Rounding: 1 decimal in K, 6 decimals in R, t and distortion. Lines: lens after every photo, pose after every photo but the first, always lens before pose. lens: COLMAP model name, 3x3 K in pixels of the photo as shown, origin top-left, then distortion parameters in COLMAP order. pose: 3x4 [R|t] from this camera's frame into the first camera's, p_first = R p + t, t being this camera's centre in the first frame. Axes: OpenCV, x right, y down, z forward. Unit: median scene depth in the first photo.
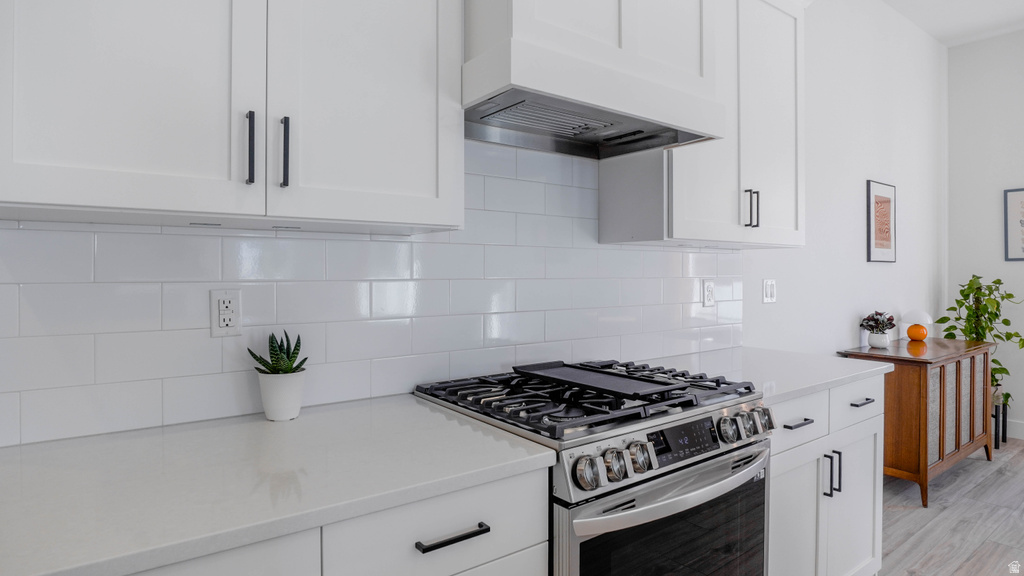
lens RADIAL K [[556.3, 0, 512.1], [0, 556.3, 275.5], [0, 0, 1]] dist [-0.027992, 0.002090]
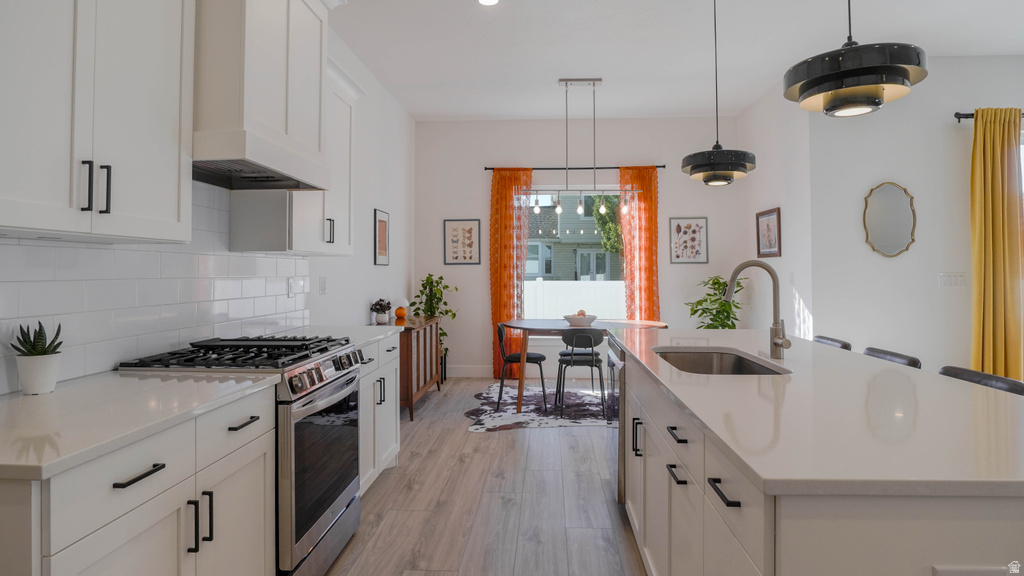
lens RADIAL K [[567.7, 0, 514.1], [0, 567.7, 260.0], [0, 0, 1]] dist [0.001304, 0.000692]
pose [[0.636211, 0.014128, 0.771386, -0.301612], [0.006997, 0.999686, -0.024080, 0.000689], [-0.771483, 0.020717, 0.635912, -0.259951]]
